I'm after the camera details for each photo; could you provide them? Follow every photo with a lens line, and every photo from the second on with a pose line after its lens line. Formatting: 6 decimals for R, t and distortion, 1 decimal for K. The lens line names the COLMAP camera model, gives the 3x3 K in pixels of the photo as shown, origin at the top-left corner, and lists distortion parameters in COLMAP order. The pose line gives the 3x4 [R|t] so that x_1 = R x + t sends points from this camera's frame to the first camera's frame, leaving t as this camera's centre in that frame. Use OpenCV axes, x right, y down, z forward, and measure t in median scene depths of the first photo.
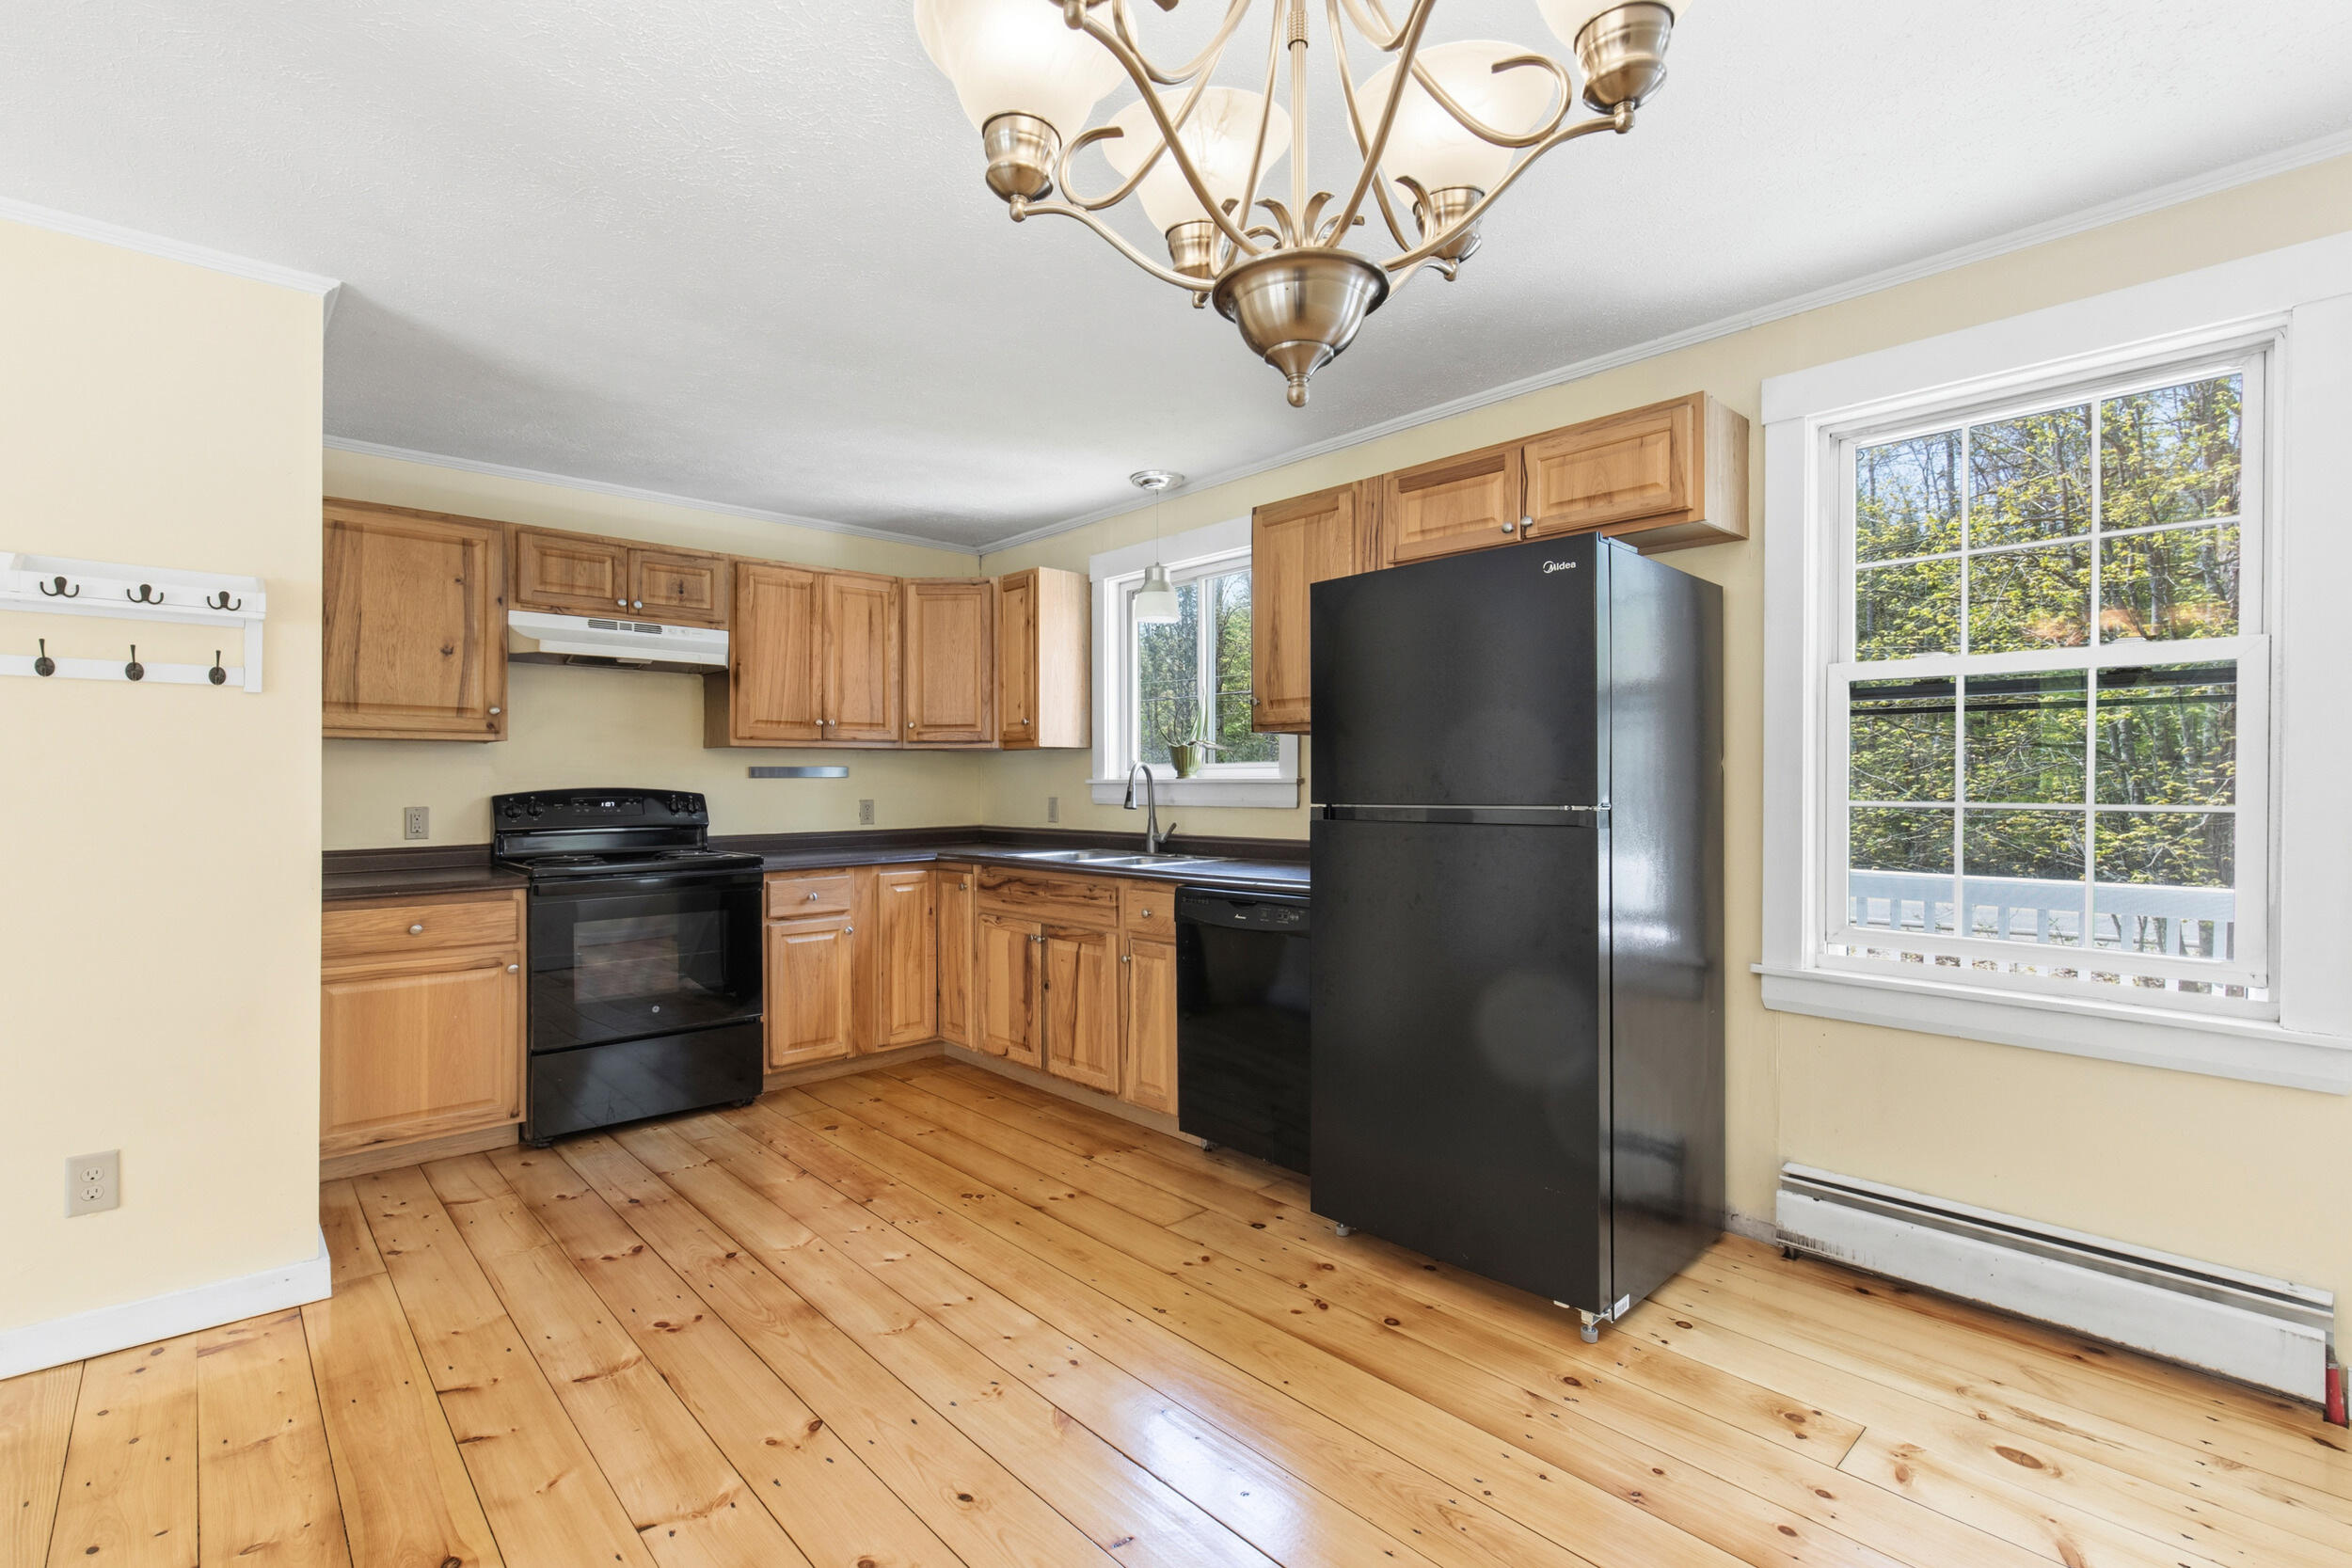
lens RADIAL K [[1060.2, 0, 1154.5], [0, 1060.2, 777.6], [0, 0, 1]] dist [-0.000719, 0.000227]
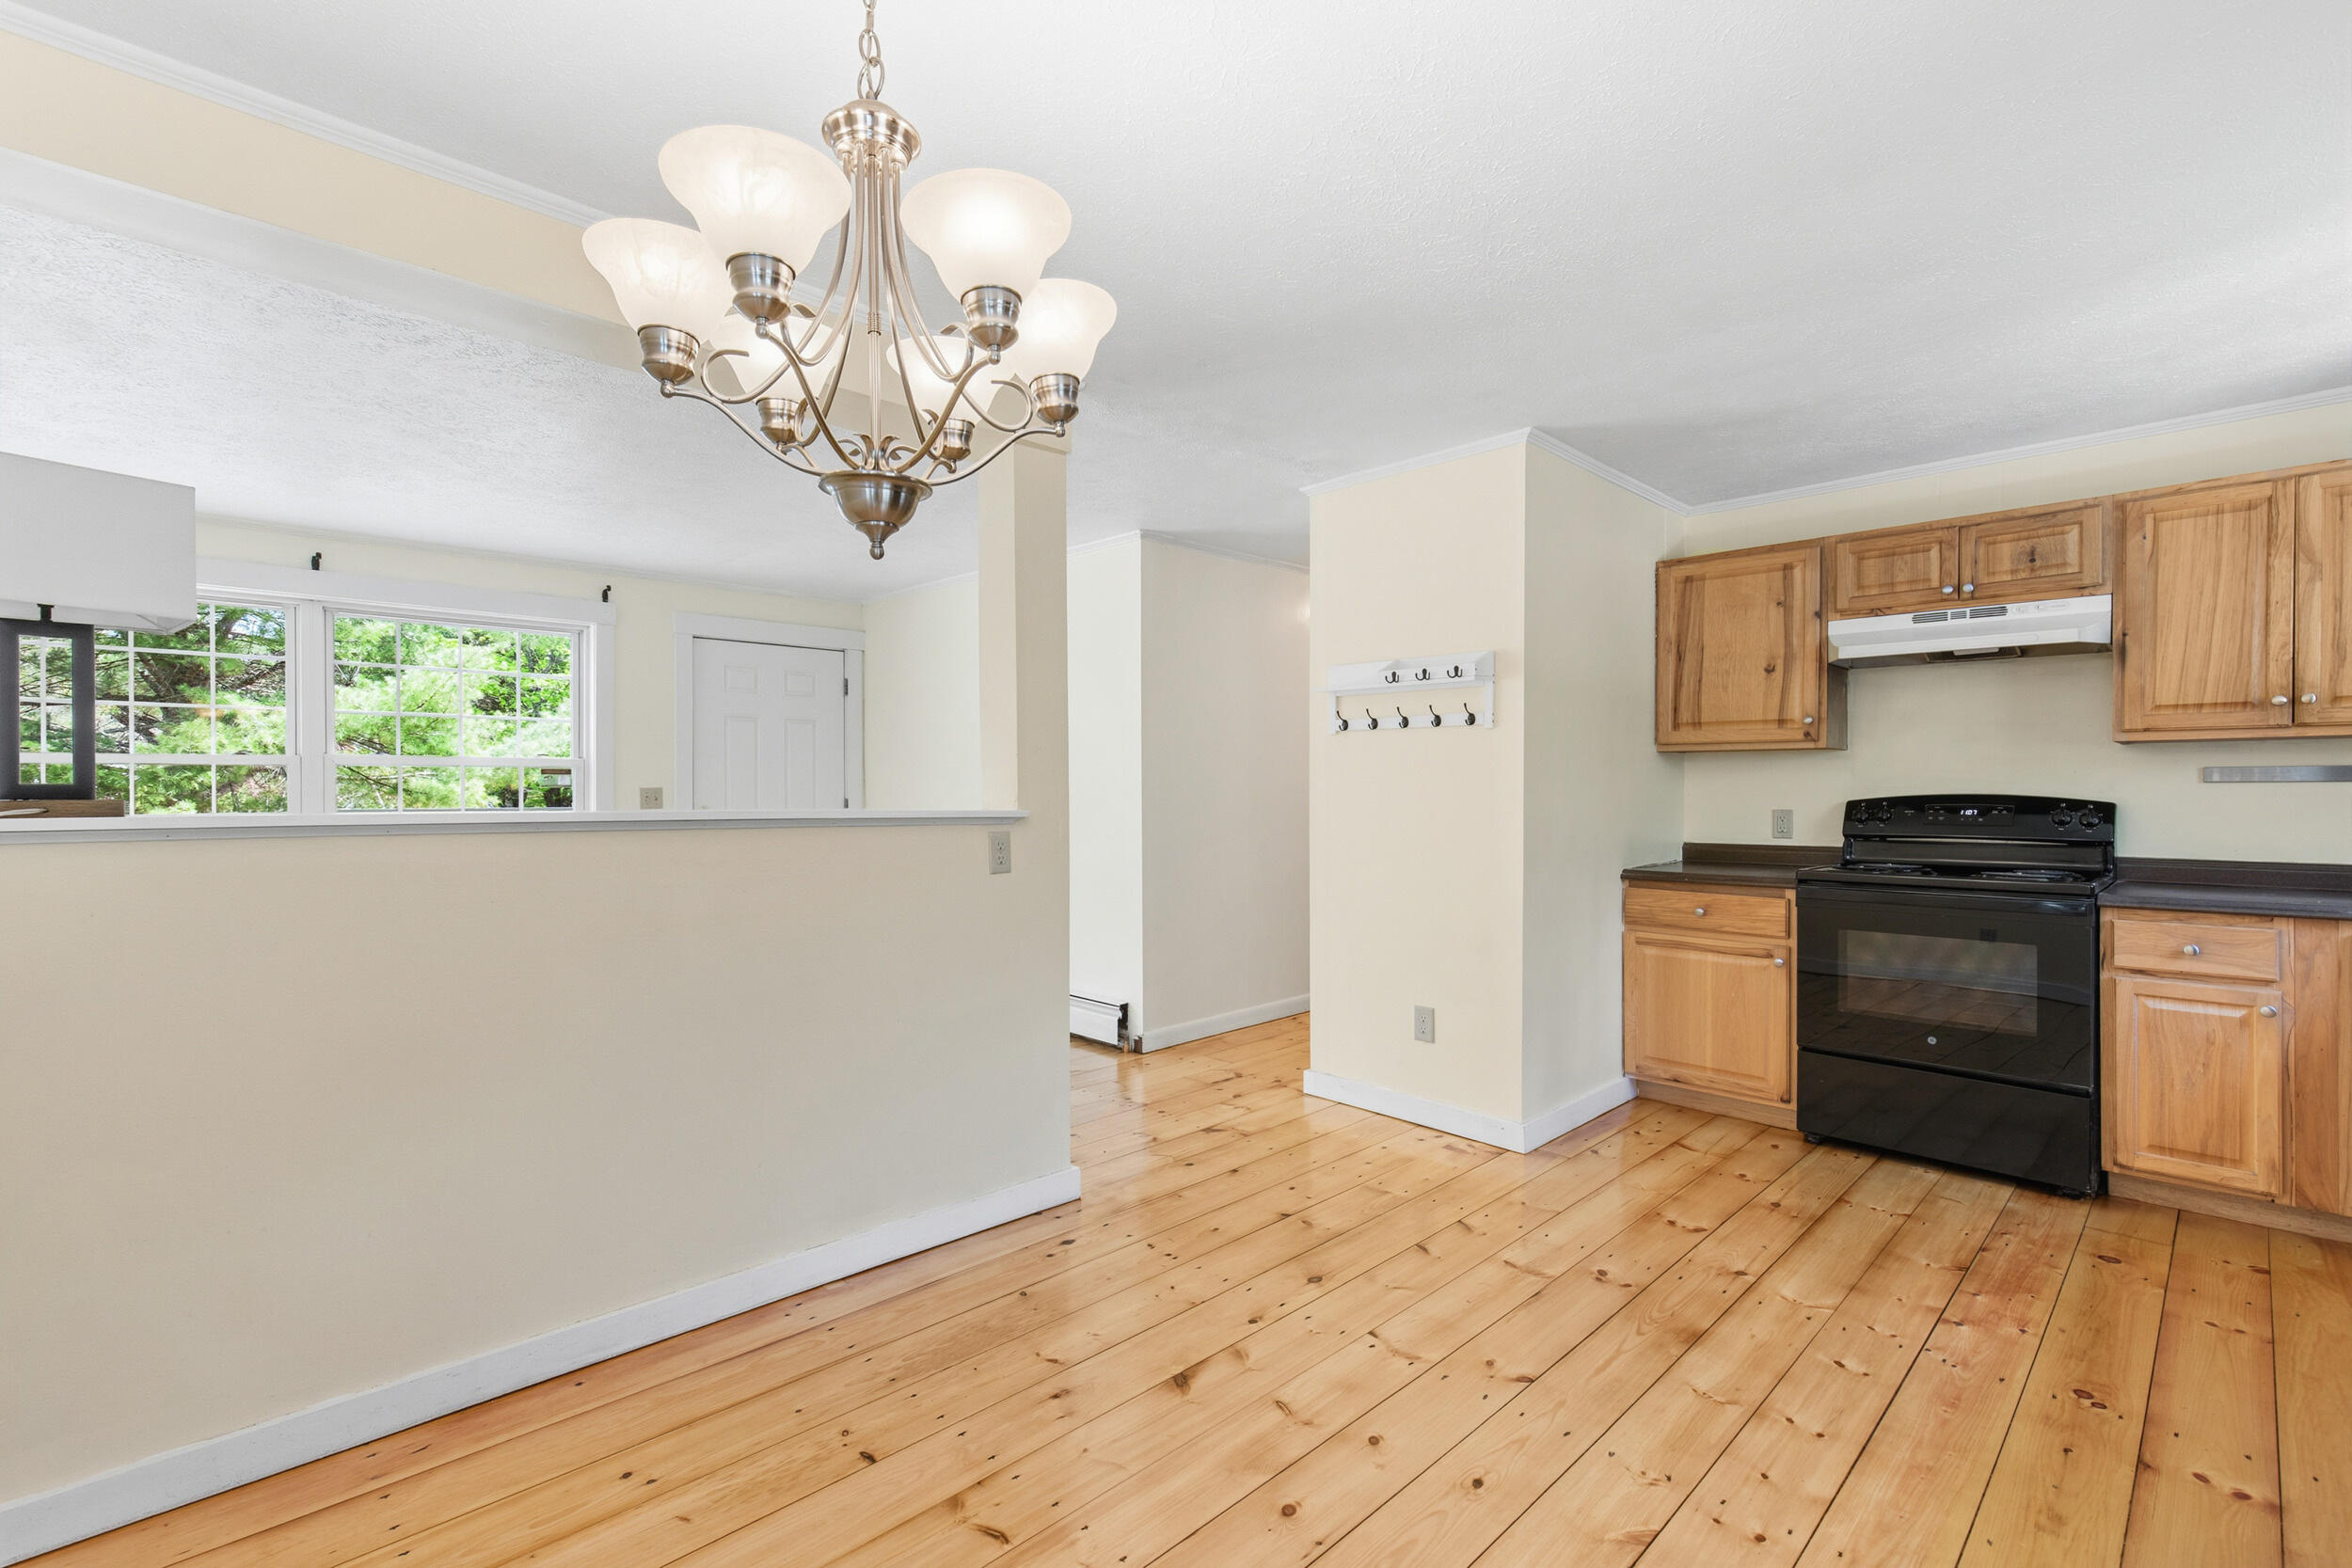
lens RADIAL K [[1052.5, 0, 1159.0], [0, 1052.5, 795.0], [0, 0, 1]] dist [0.001669, 0.000384]
pose [[0.029765, 0.011667, -0.999489, 0.402810], [0.004871, 0.999918, 0.011817, -0.004011], [0.999545, -0.005220, 0.029706, 0.318117]]
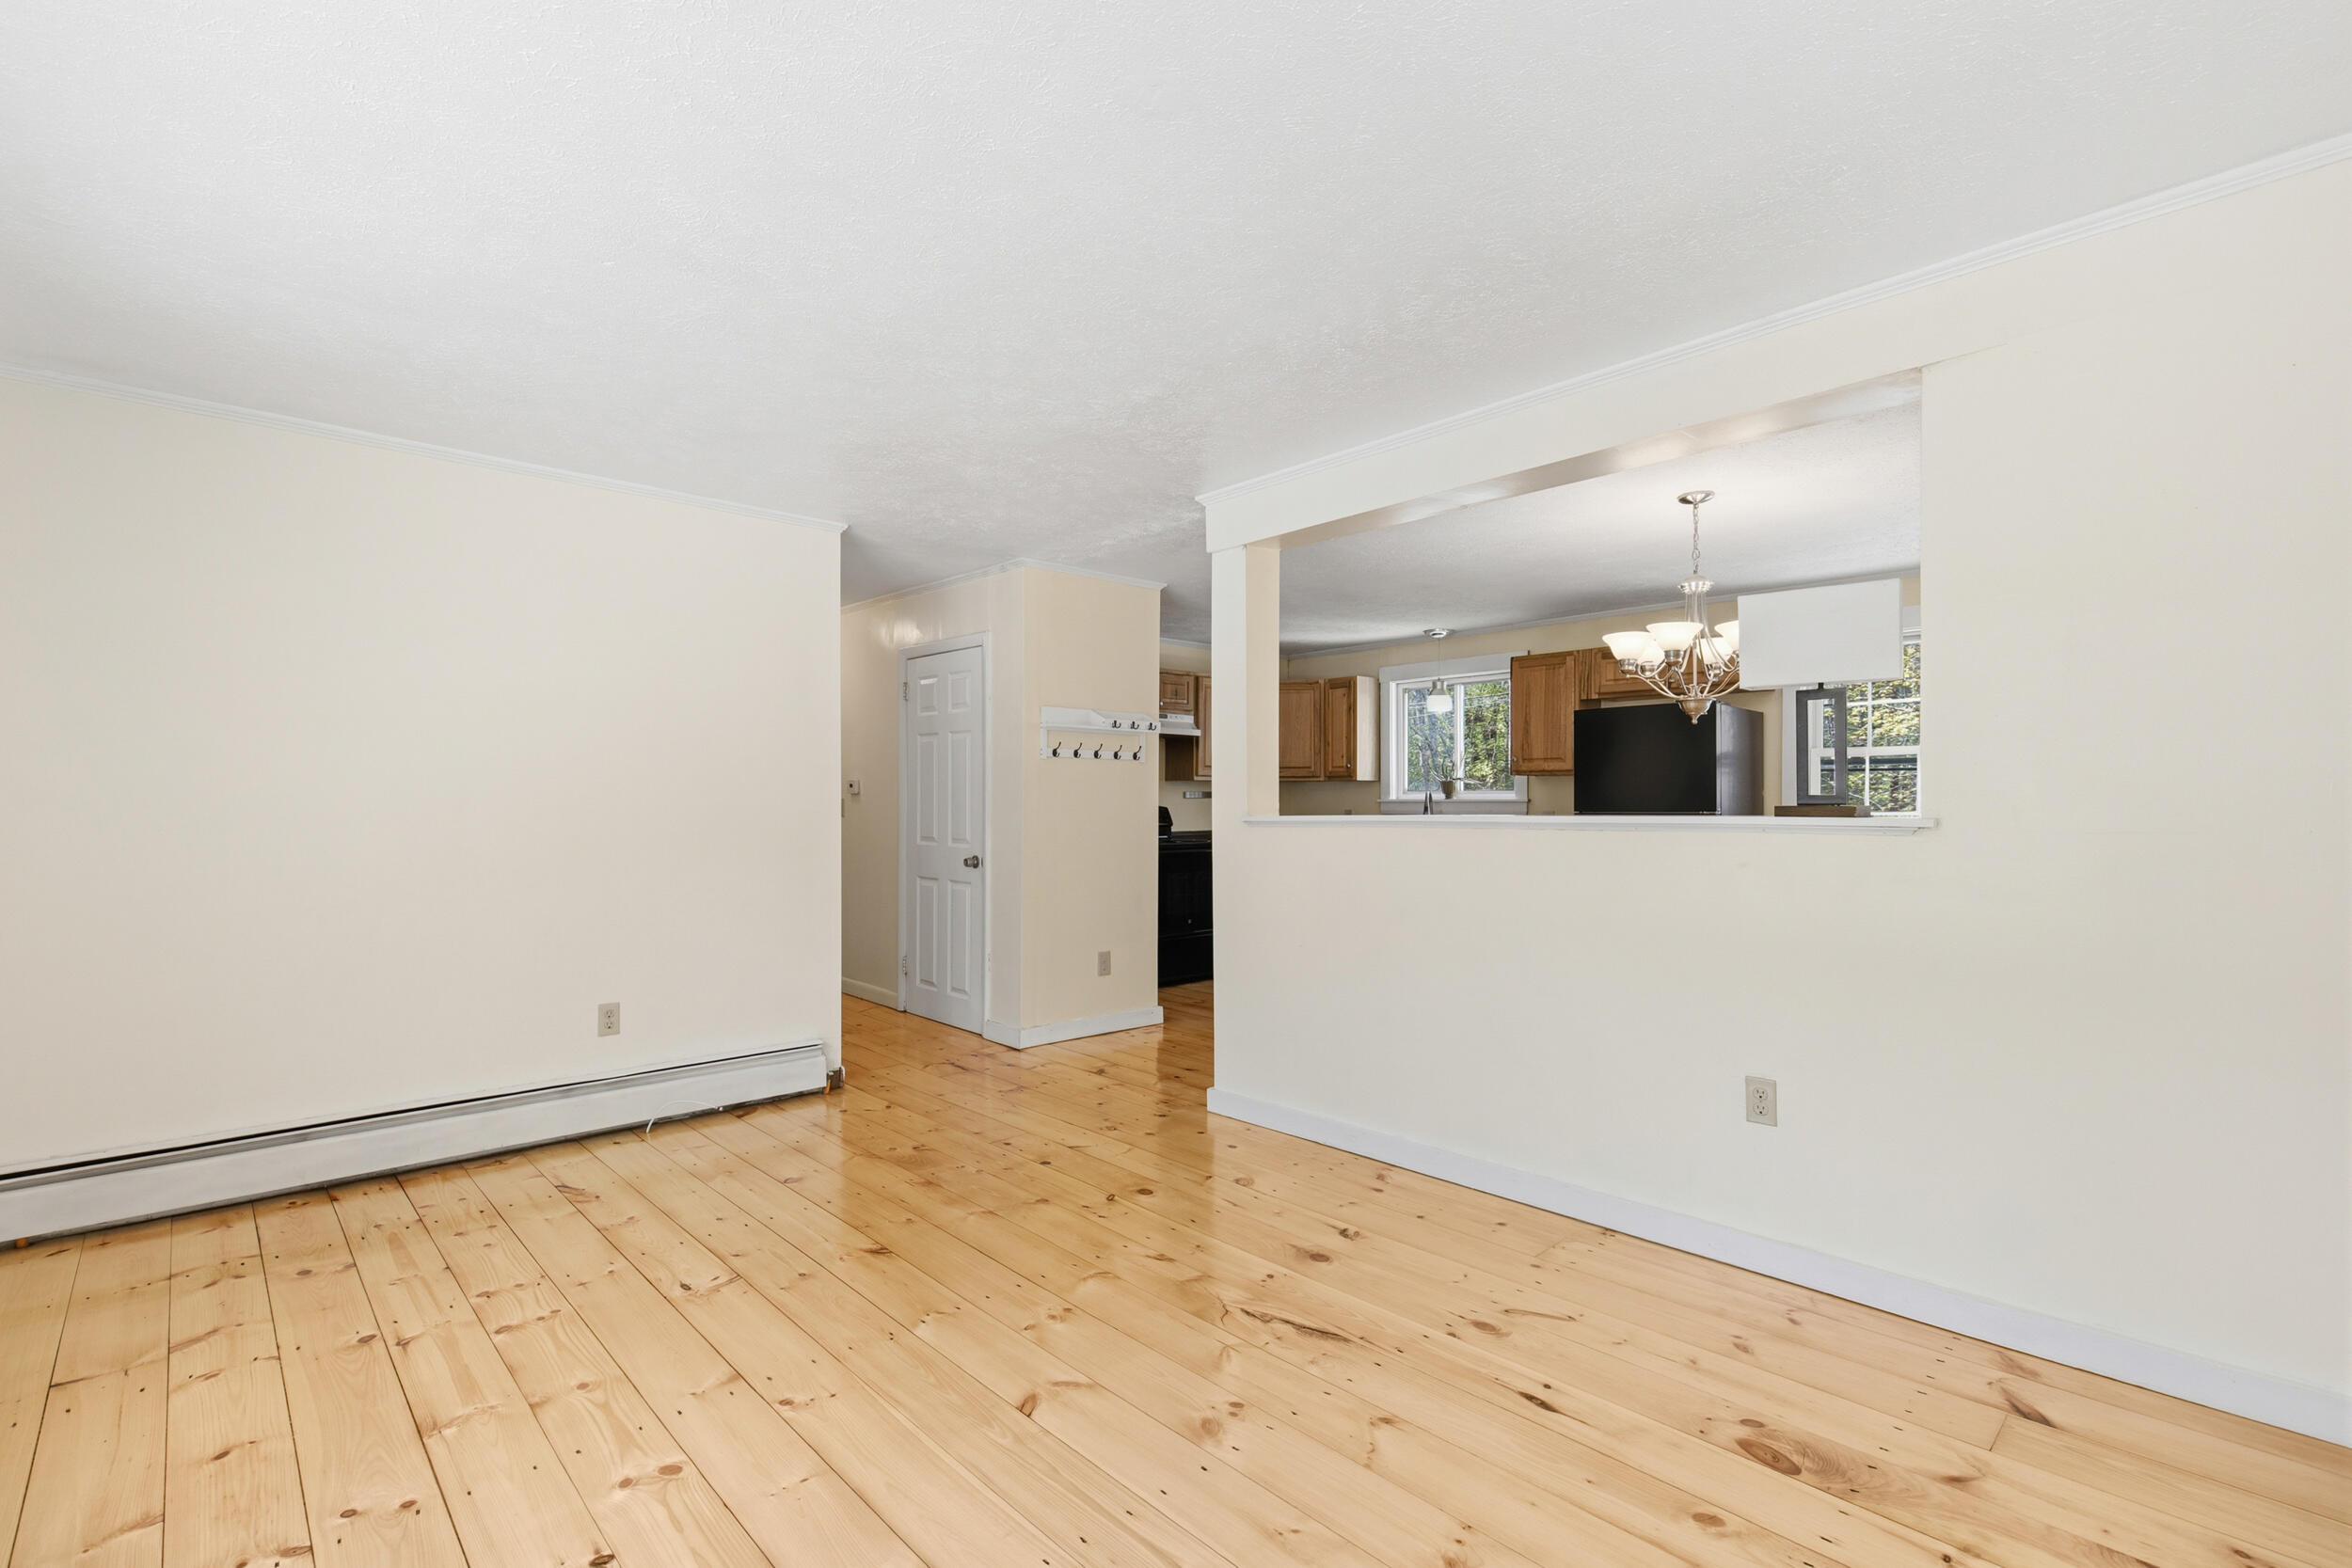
lens RADIAL K [[1066.2, 0, 1165.9], [0, 1066.2, 793.0], [0, 0, 1]] dist [0.007922, -0.001049]
pose [[0.999971, 0.001340, 0.007540, -0.526197], [-0.001314, 0.999993, -0.003519, -0.003152], [-0.007545, 0.003509, 0.999965, -0.883440]]
